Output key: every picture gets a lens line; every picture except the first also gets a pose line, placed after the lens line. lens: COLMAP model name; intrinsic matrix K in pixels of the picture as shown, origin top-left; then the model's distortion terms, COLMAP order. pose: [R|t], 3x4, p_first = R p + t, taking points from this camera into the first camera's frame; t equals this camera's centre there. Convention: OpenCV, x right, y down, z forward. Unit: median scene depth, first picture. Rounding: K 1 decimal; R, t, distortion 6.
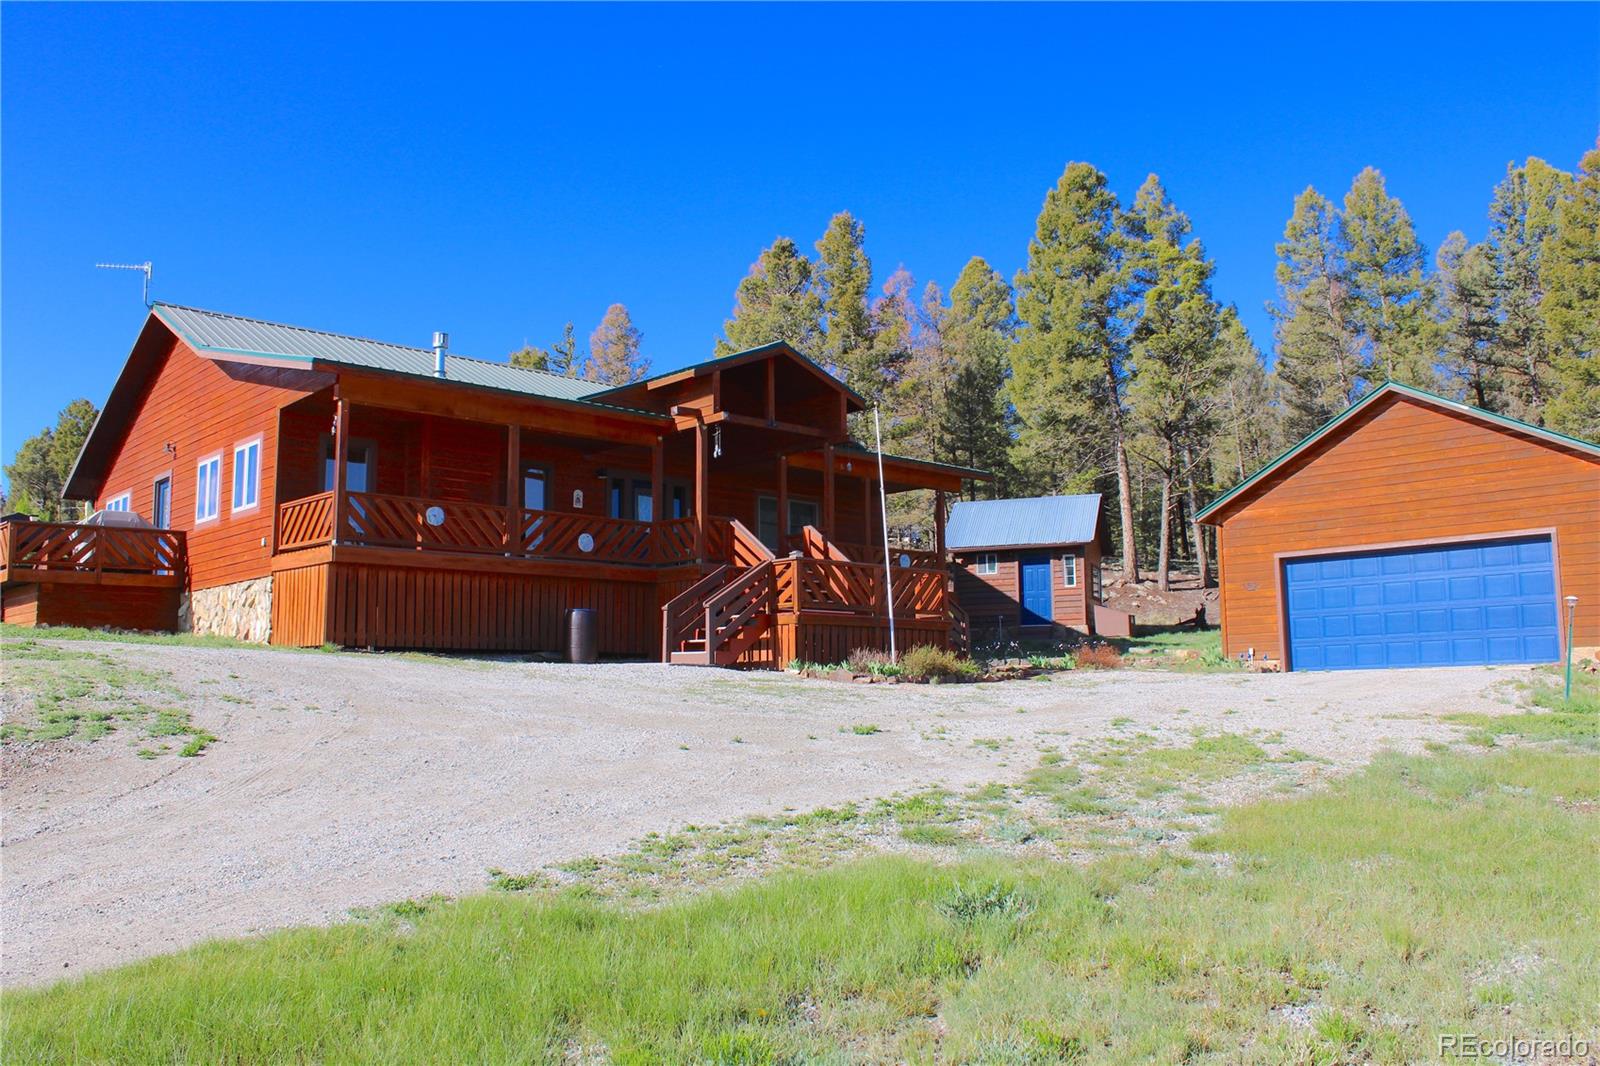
lens RADIAL K [[1342.8, 0, 800.1], [0, 1342.8, 535.5], [0, 0, 1]] dist [-0.141442, 0.112810]
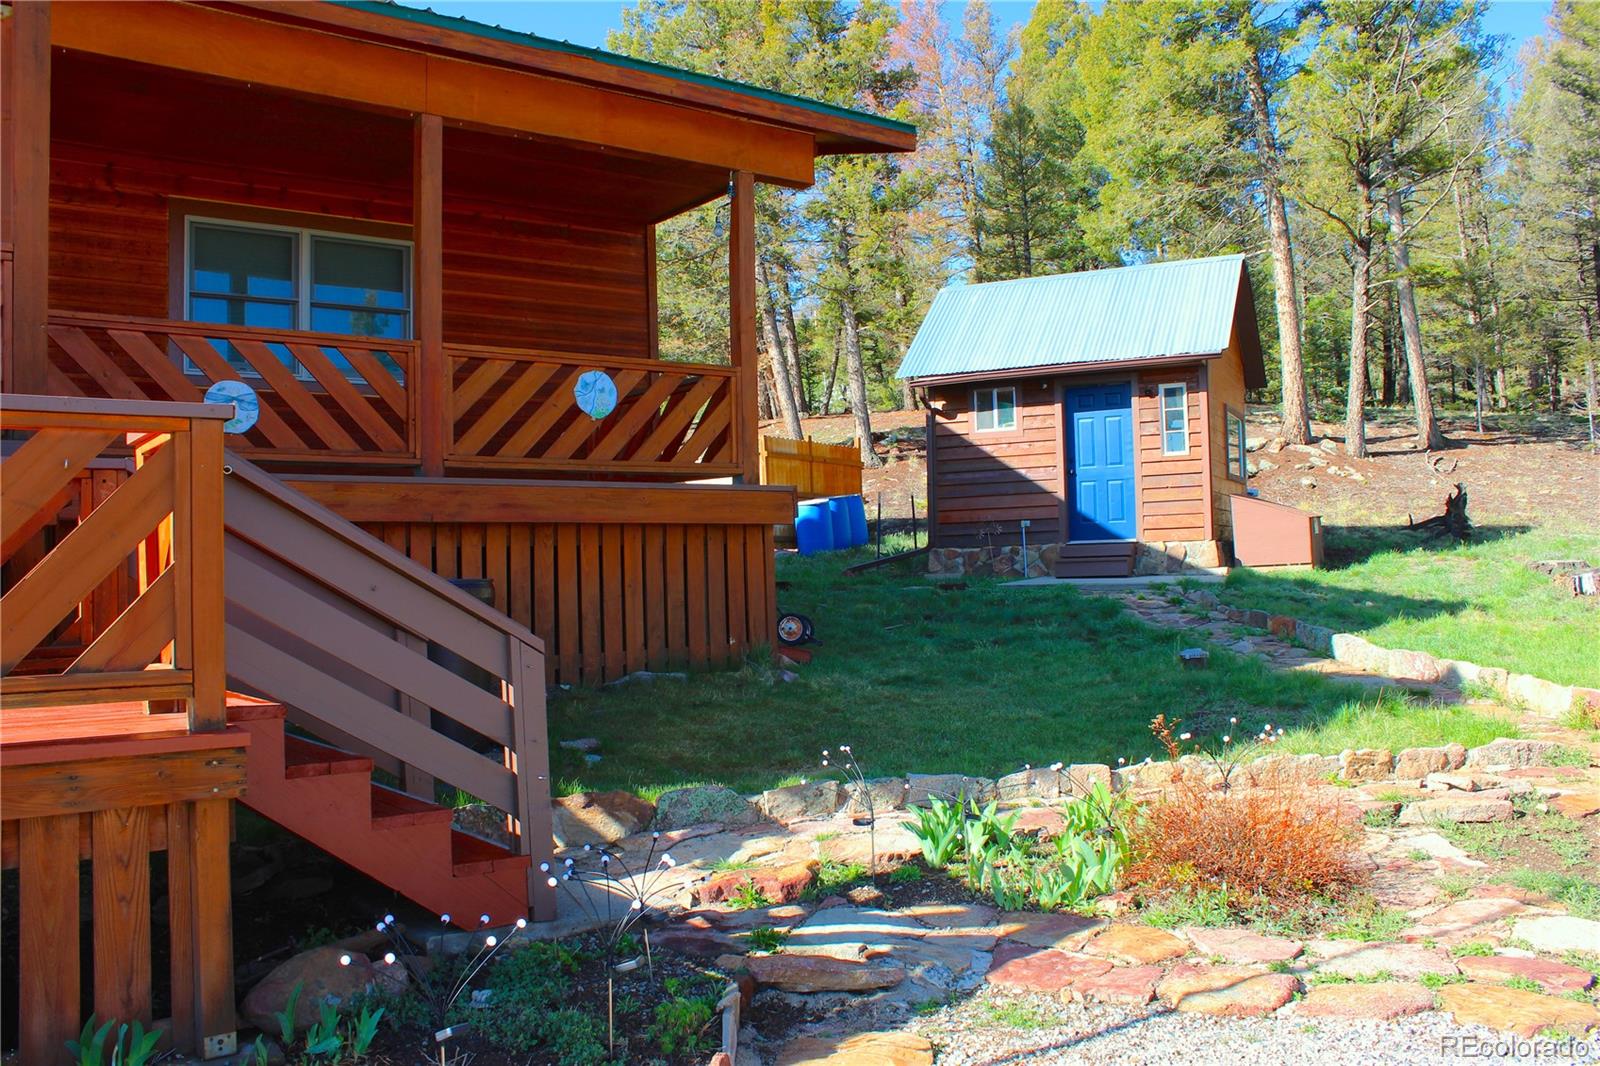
lens RADIAL K [[1342.8, 0, 798.4], [0, 1342.8, 529.7], [0, 0, 1]] dist [-0.141442, 0.112810]
pose [[0.994659, -0.021430, -0.100968, 0.105276], [0.030651, 0.995408, 0.090682, 0.016424], [0.098561, -0.093293, 0.990748, 0.475001]]
